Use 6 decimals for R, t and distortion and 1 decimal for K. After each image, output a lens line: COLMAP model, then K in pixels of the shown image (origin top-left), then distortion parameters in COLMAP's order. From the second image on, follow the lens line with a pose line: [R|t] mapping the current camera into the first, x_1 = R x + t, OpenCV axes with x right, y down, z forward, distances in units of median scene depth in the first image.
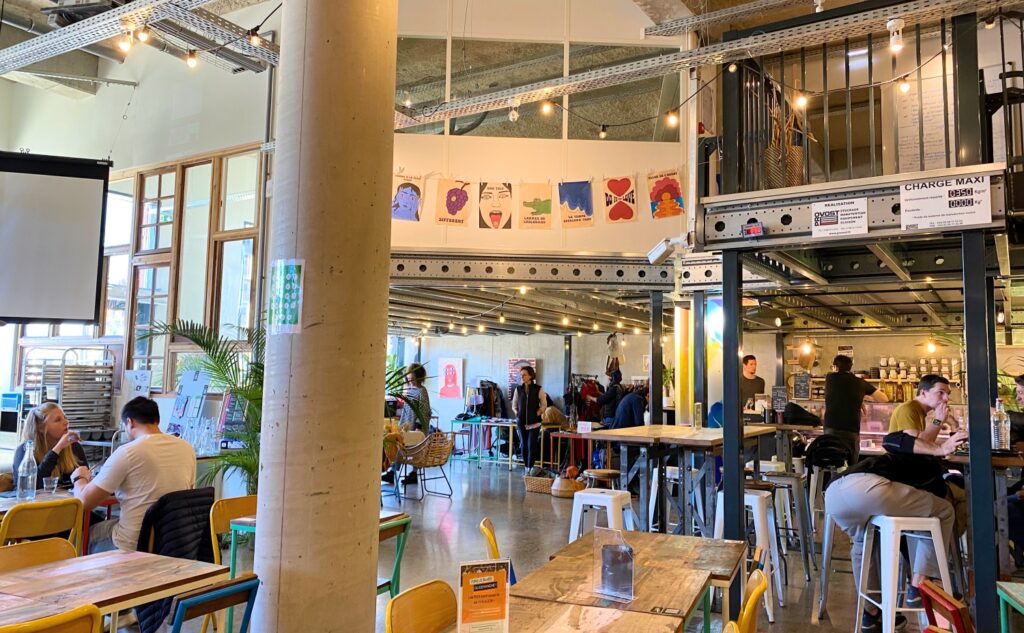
lens RADIAL K [[708.2, 0, 512.0], [0, 708.2, 316.5], [0, 0, 1]] dist [0.000425, 0.000051]
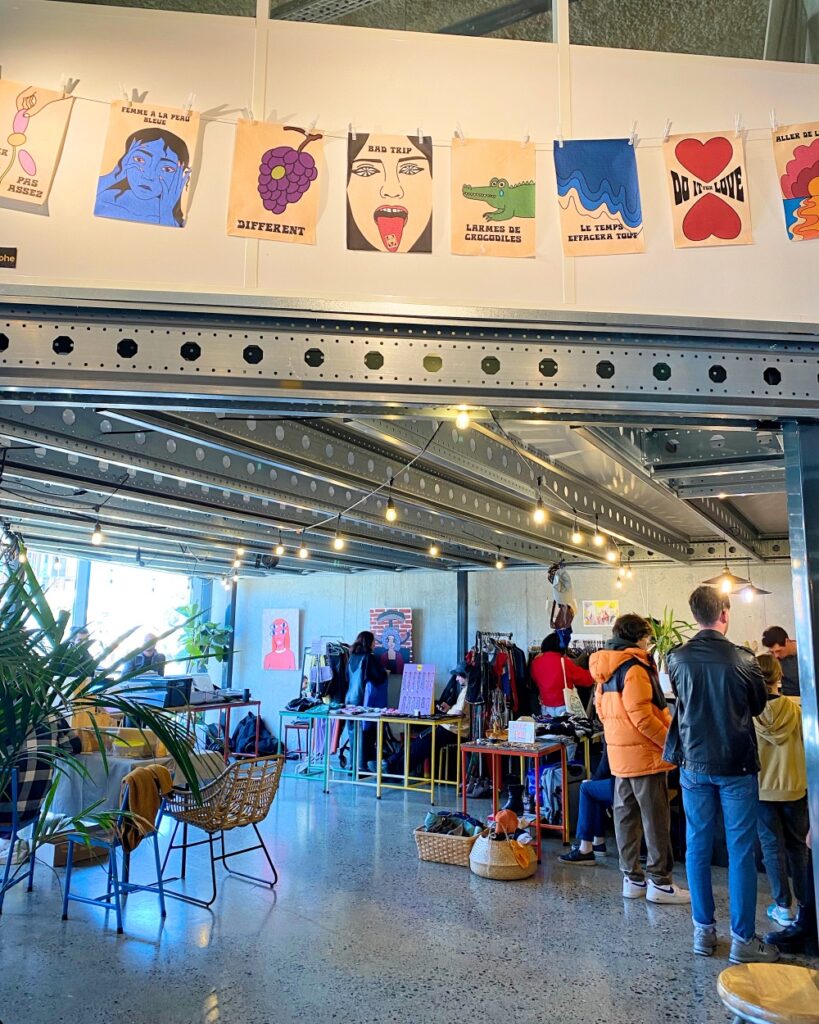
lens RADIAL K [[850.2, 0, 407.4], [0, 850.2, 480.3], [0, 0, 1]] dist [0.004358, -0.002303]
pose [[0.998387, -0.000703, 0.056769, -0.039499], [0.005891, 0.995809, -0.091271, 0.036312], [-0.056467, 0.091458, 0.994207, 0.557164]]
